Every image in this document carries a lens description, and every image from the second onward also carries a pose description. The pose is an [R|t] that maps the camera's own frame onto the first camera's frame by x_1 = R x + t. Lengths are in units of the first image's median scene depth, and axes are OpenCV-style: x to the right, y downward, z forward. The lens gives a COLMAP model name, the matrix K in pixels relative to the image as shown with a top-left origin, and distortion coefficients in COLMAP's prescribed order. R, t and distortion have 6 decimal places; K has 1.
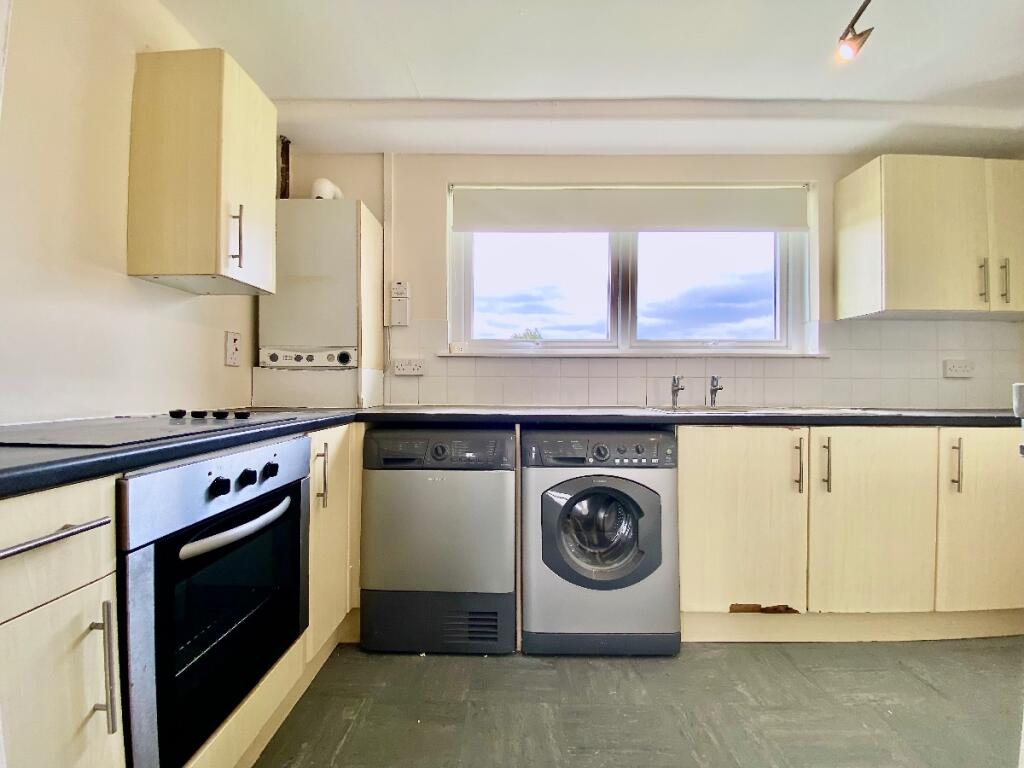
lens RADIAL K [[415.6, 0, 512.0], [0, 415.6, 384.0], [0, 0, 1]] dist [0.025392, -0.022294]
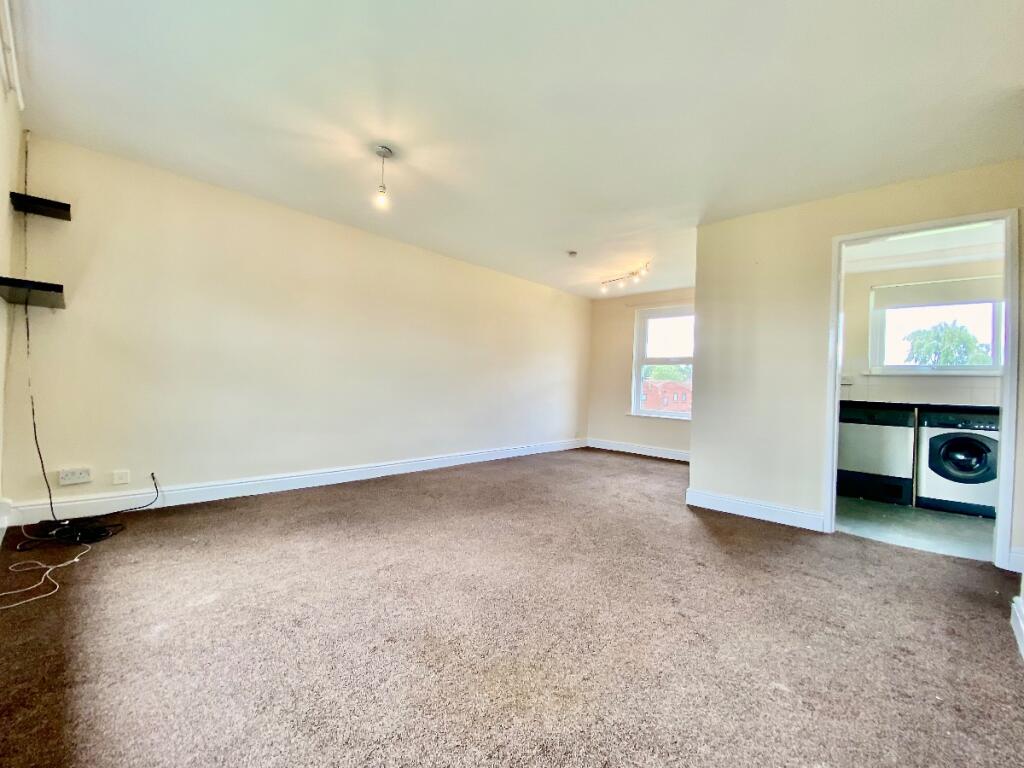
lens RADIAL K [[415.6, 0, 512.0], [0, 415.6, 384.0], [0, 0, 1]] dist [0.025392, -0.022294]
pose [[0.719275, 0.017004, -0.694518, 0.007501], [-0.025181, 0.999682, -0.001603, 0.027014], [0.694269, 0.018642, 0.719474, -2.154341]]
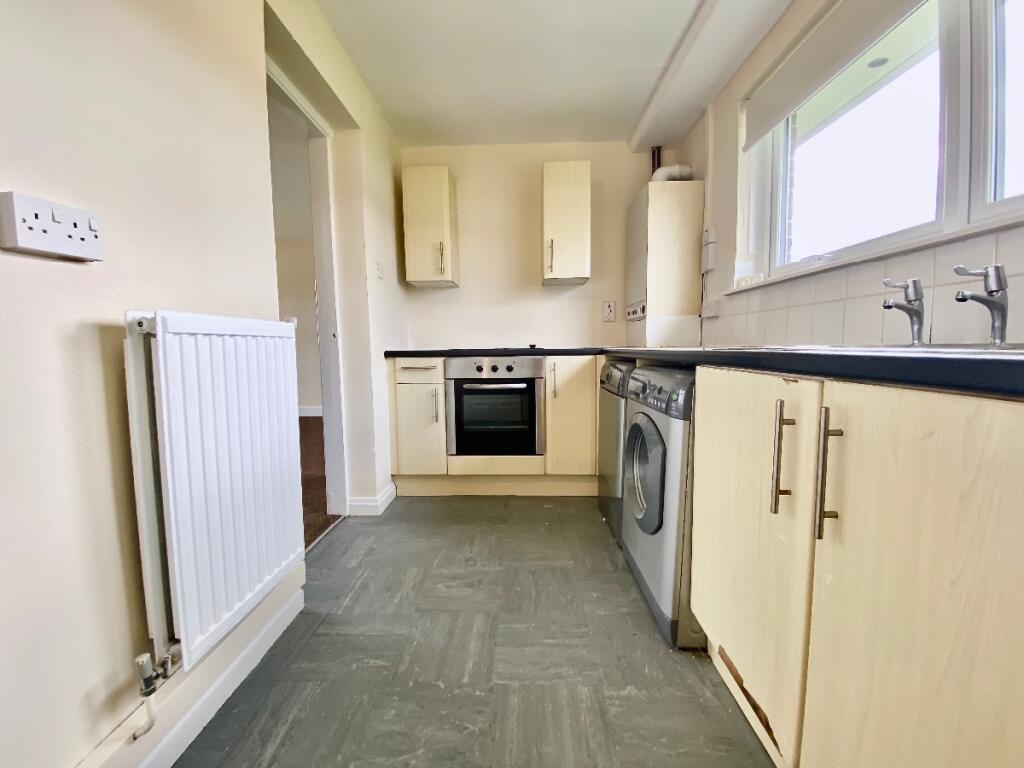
lens RADIAL K [[415.6, 0, 512.0], [0, 415.6, 384.0], [0, 0, 1]] dist [0.025392, -0.022294]
pose [[-0.006378, 0.086153, -0.996262, 1.137082], [0.015824, 0.996166, 0.086043, 0.064084], [0.999854, -0.015216, -0.007716, 0.689105]]
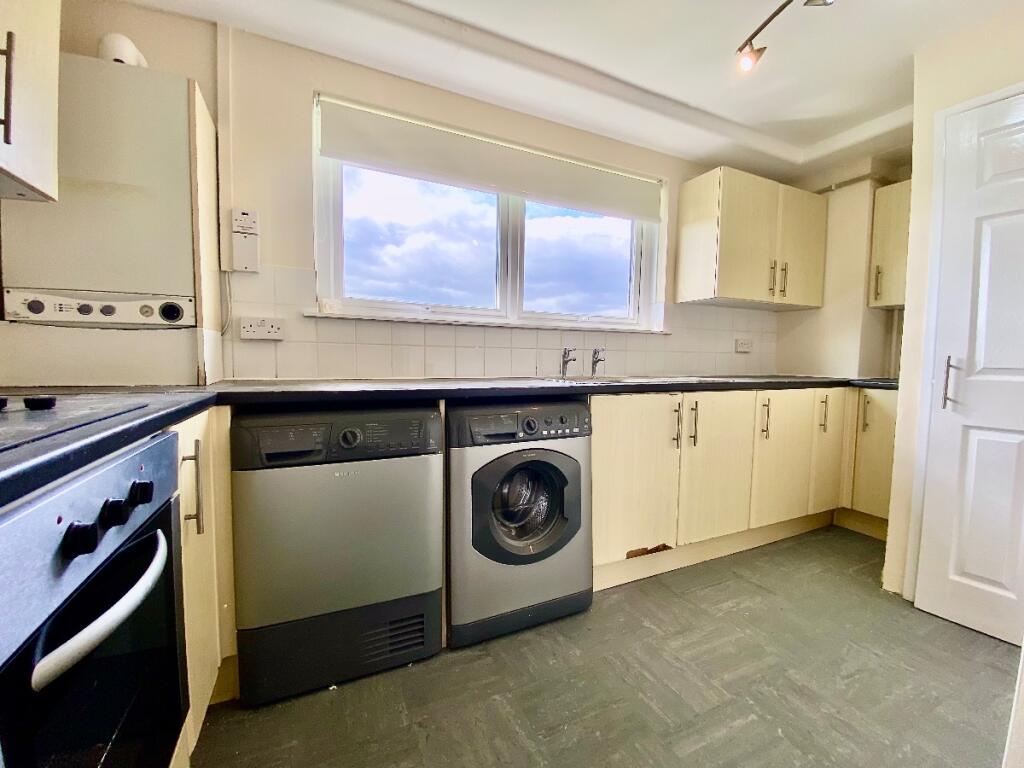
lens RADIAL K [[415.6, 0, 512.0], [0, 415.6, 384.0], [0, 0, 1]] dist [0.025392, -0.022294]
pose [[0.899603, -0.021326, 0.436187, -0.234973], [-0.010087, 0.997526, 0.069576, 0.001462], [-0.436591, -0.066991, 0.897162, 0.159091]]
